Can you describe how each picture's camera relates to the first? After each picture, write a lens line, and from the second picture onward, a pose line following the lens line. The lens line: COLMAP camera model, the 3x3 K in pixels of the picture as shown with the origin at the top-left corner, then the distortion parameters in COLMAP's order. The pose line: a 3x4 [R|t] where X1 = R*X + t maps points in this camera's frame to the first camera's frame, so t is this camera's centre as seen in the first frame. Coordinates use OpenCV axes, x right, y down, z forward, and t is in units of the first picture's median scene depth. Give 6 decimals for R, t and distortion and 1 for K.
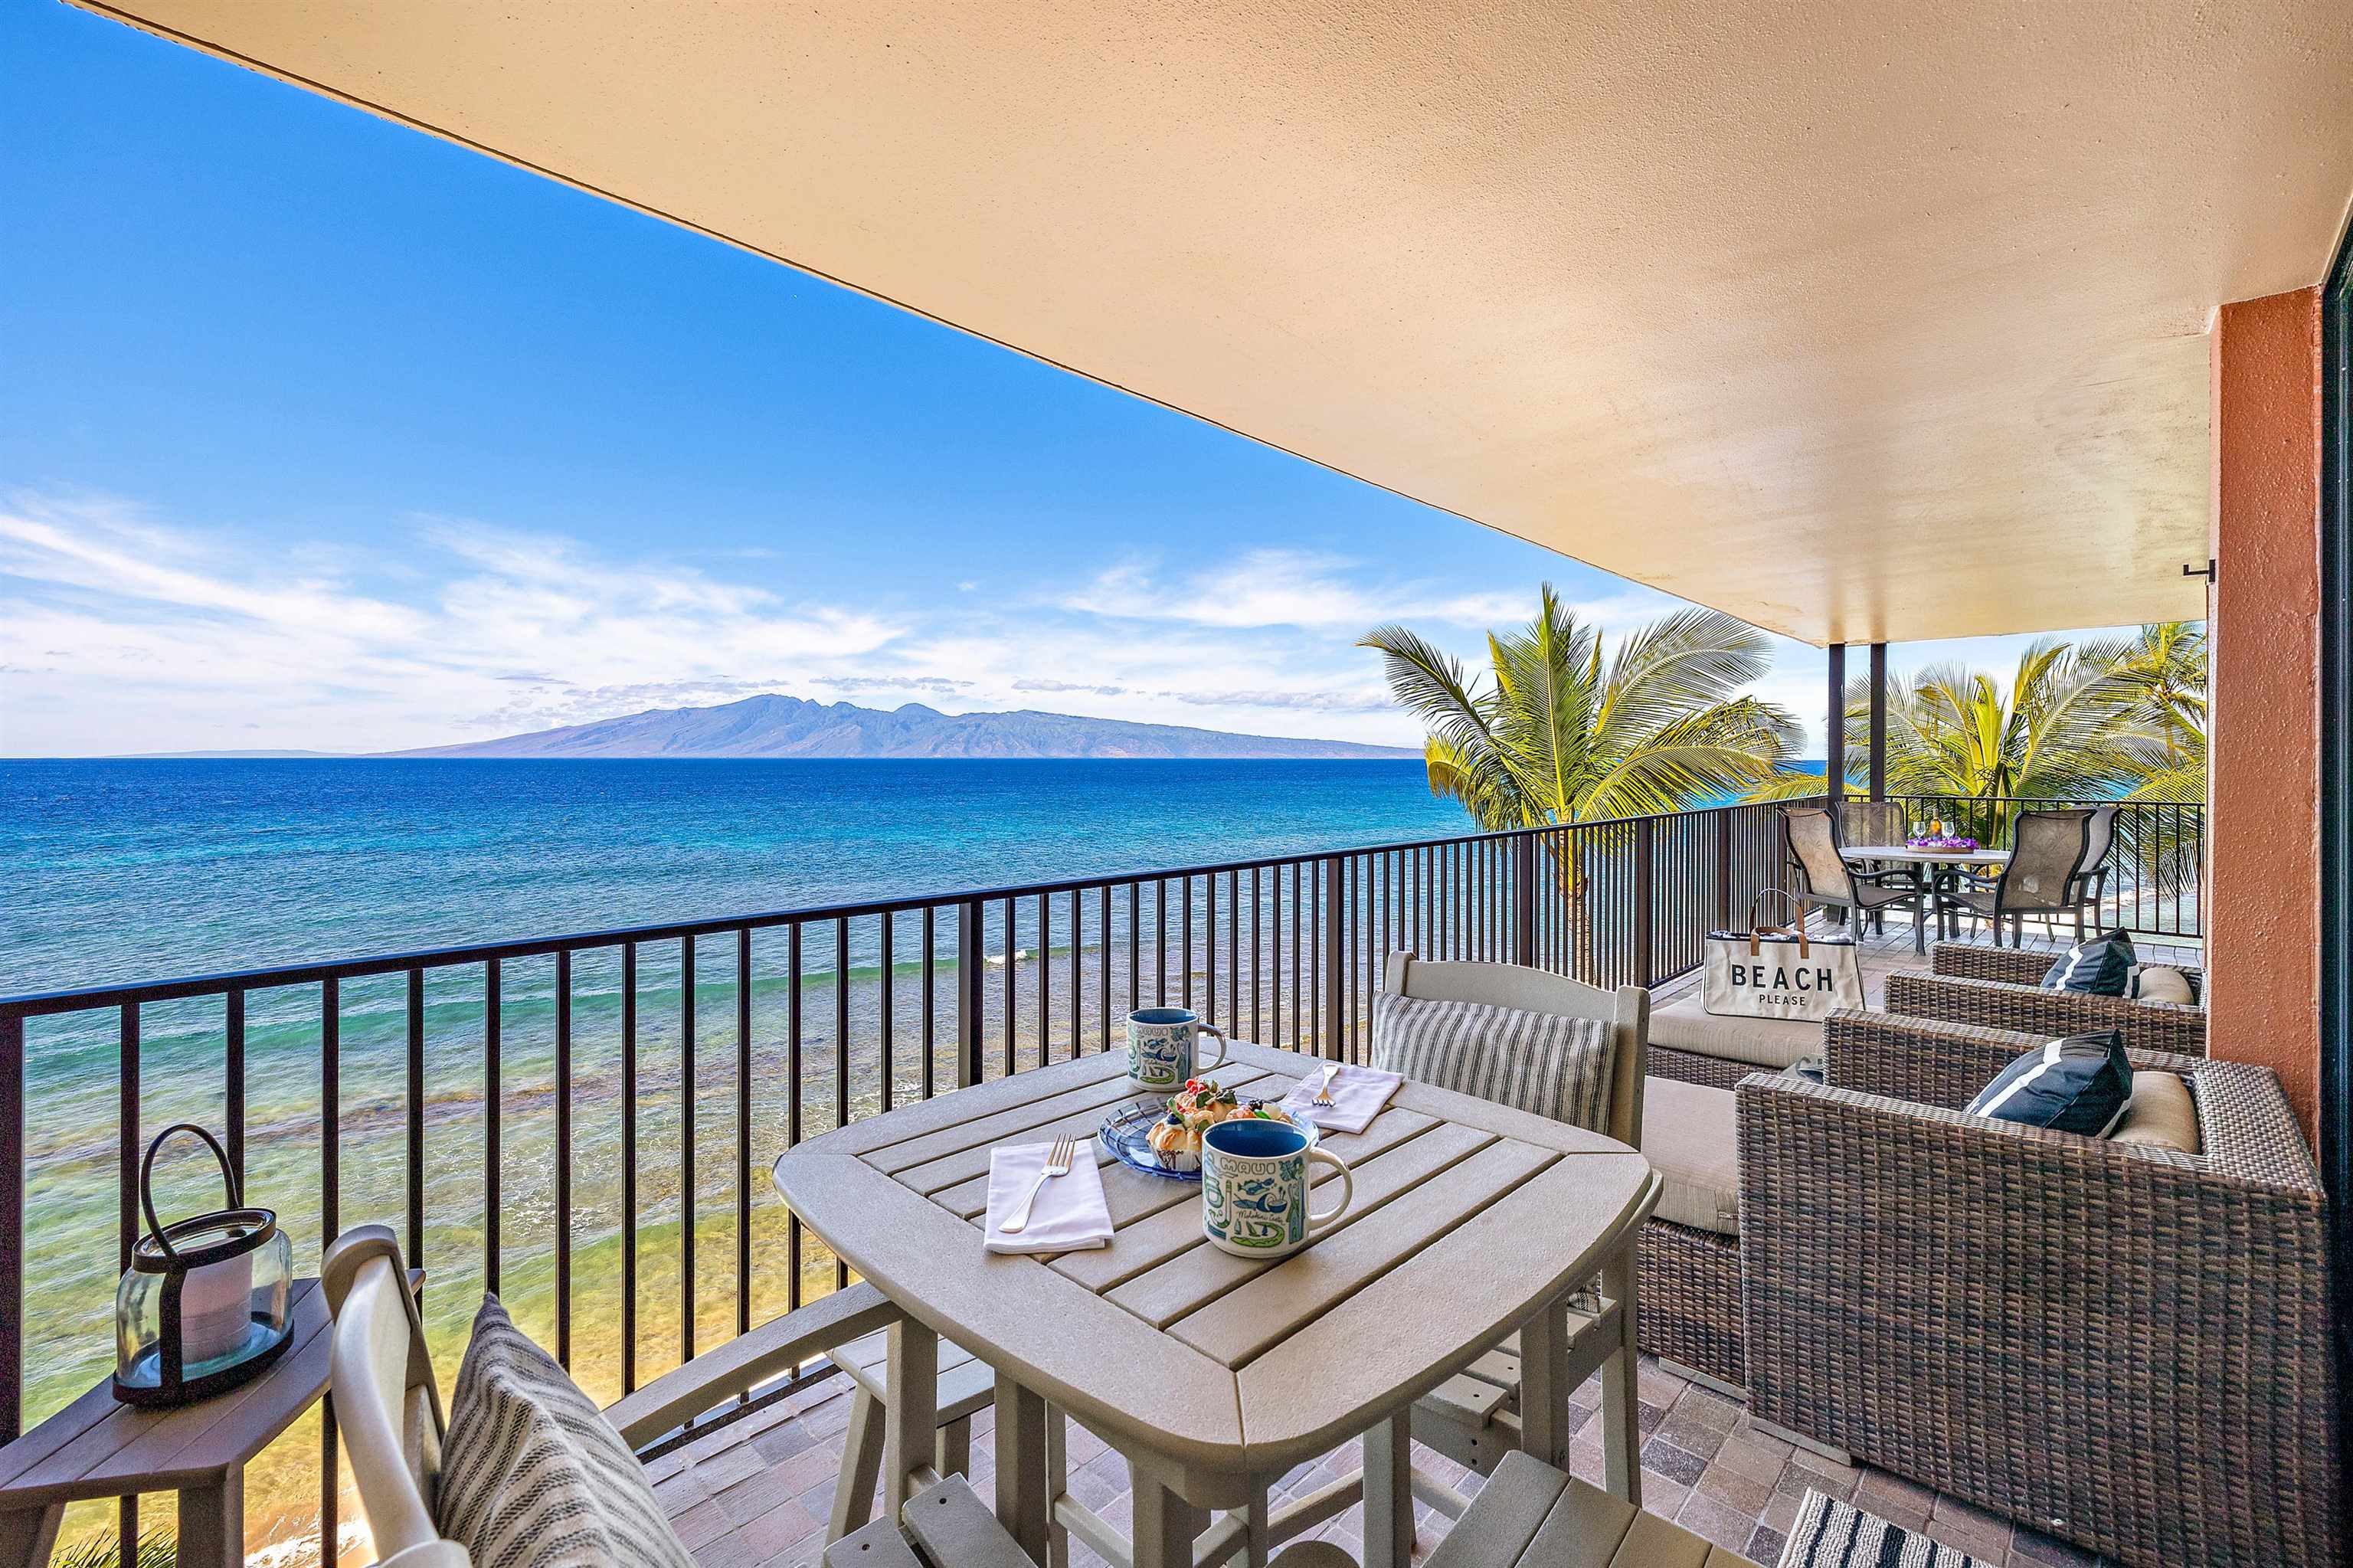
lens RADIAL K [[1002.2, 0, 1167.5], [0, 1002.2, 759.0], [0, 0, 1]] dist [0.002868, 0.000086]
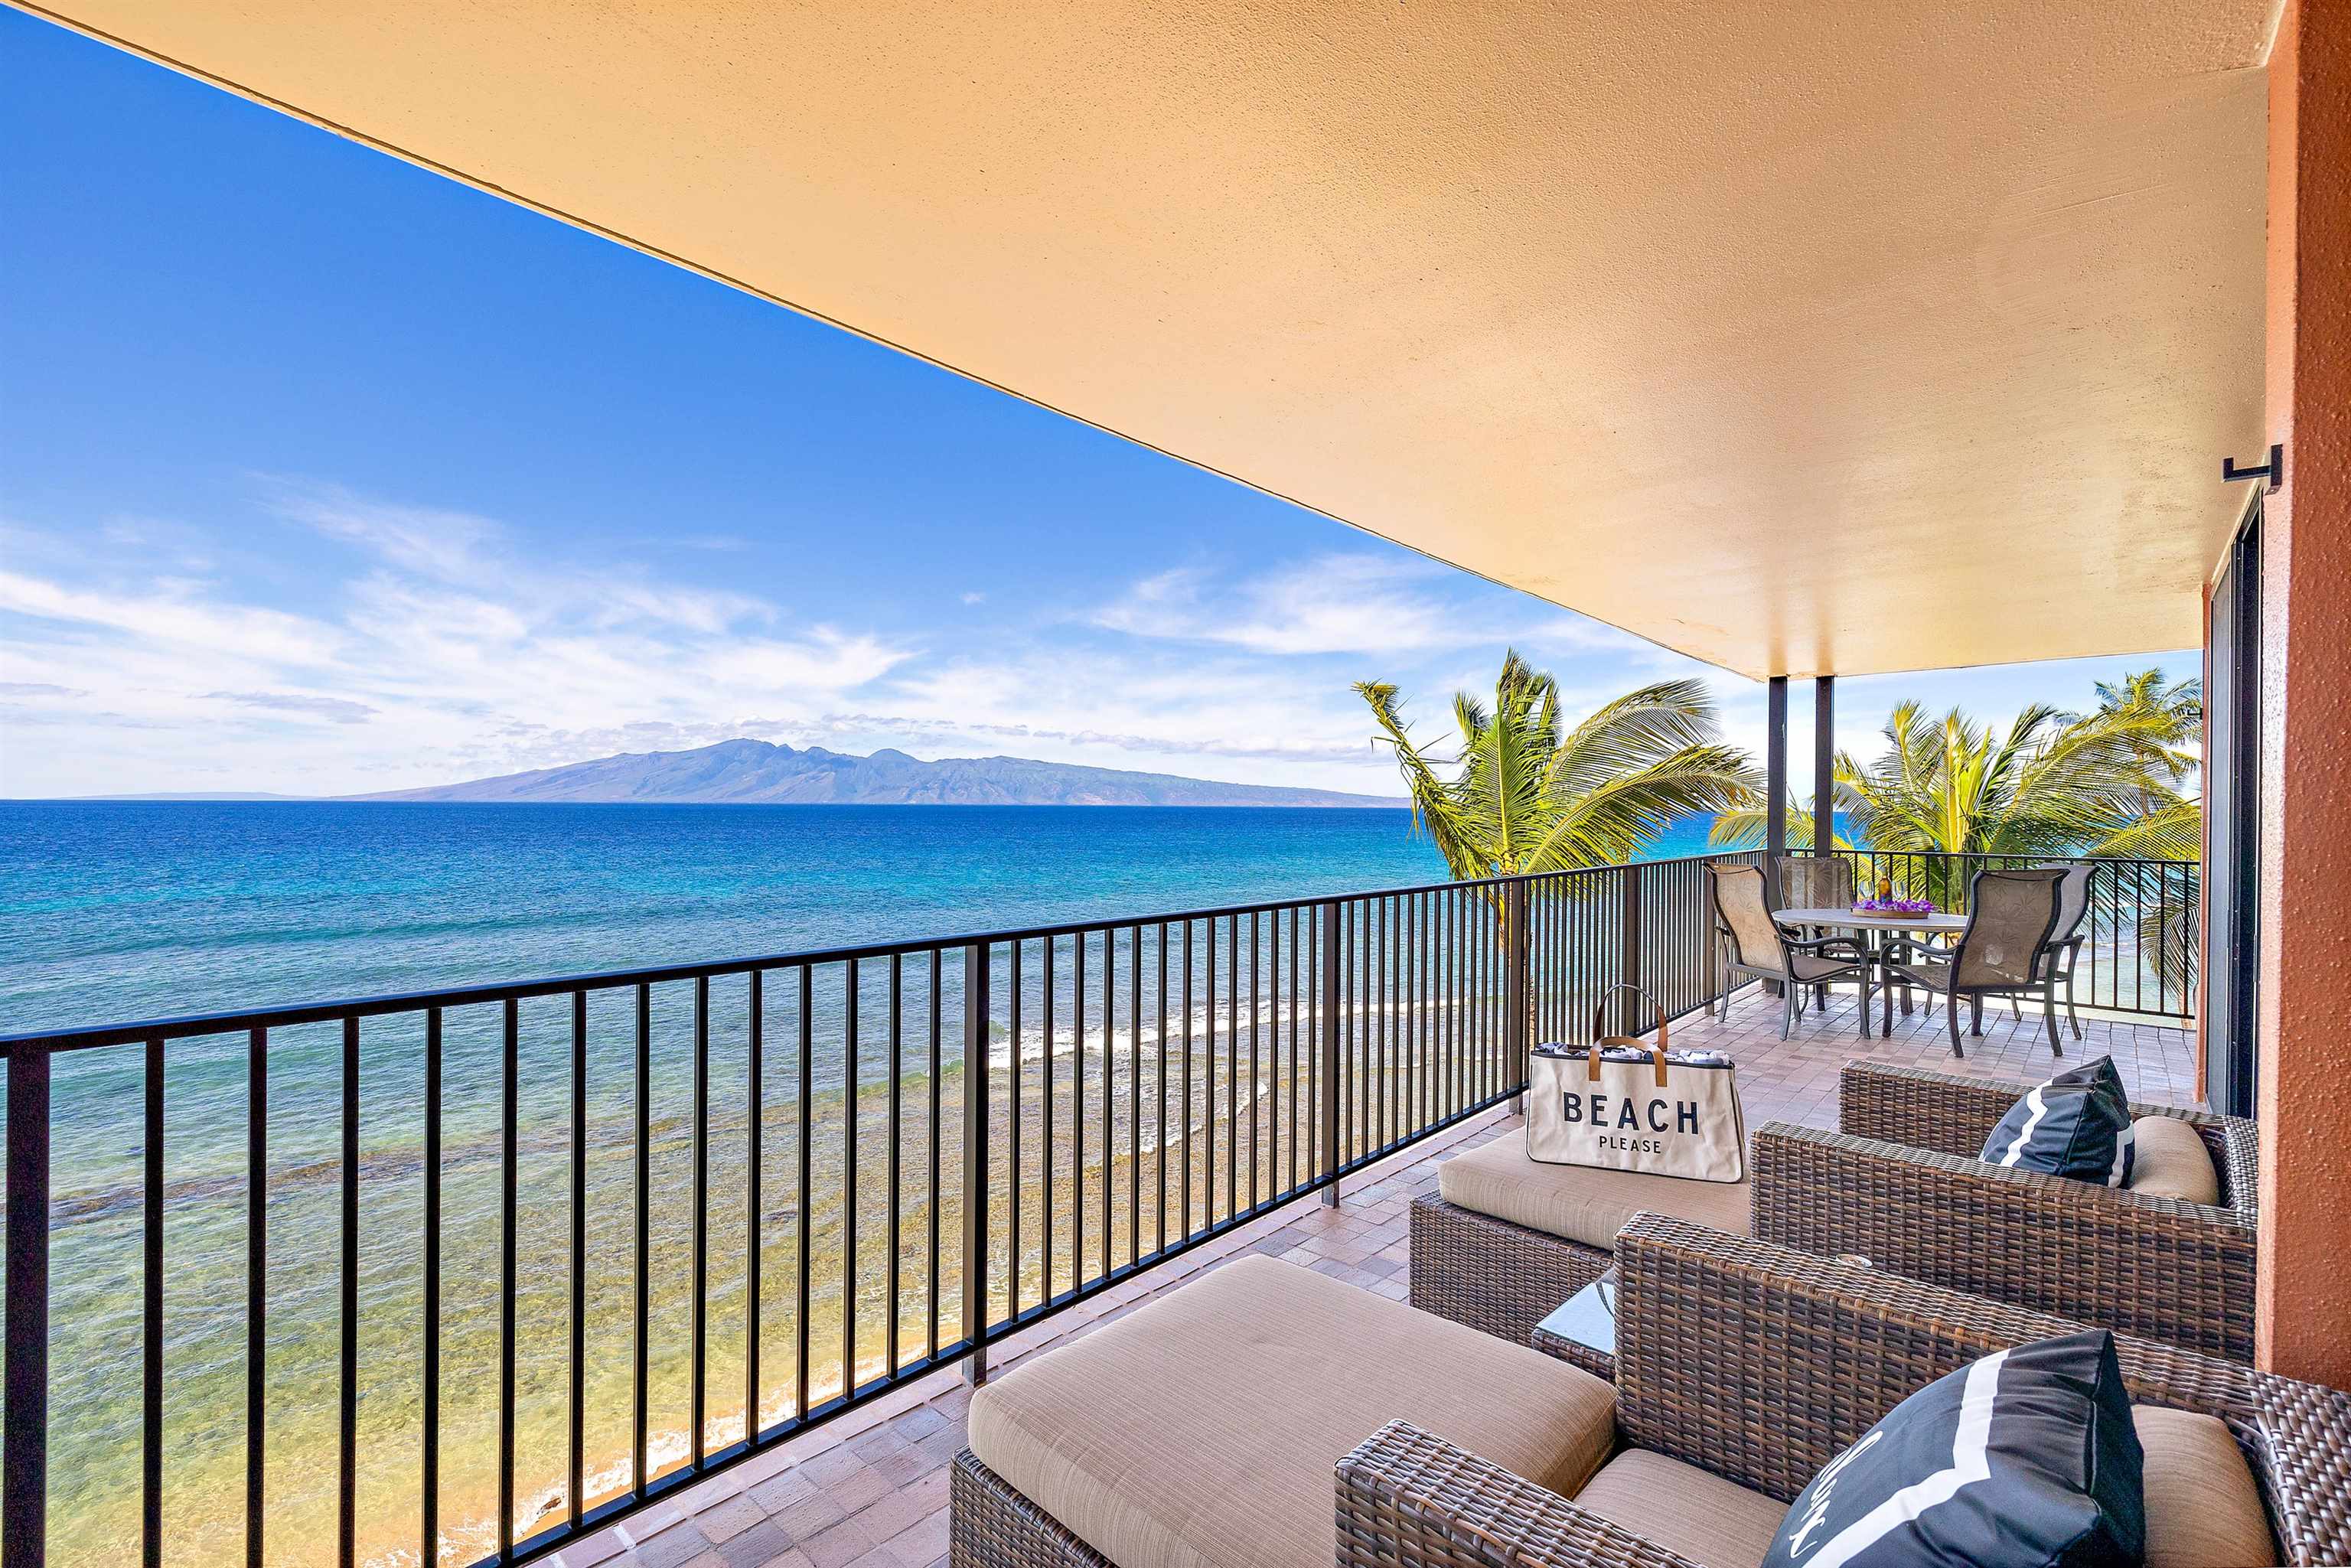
lens RADIAL K [[987.6, 0, 1171.8], [0, 987.6, 805.3], [0, 0, 1]] dist [-0.000232, 0.000579]
pose [[0.999949, 0.005104, 0.008687, 0.147750], [-0.005094, 0.999986, -0.001207, 0.001623], [-0.008693, 0.001163, 0.999962, 0.159975]]
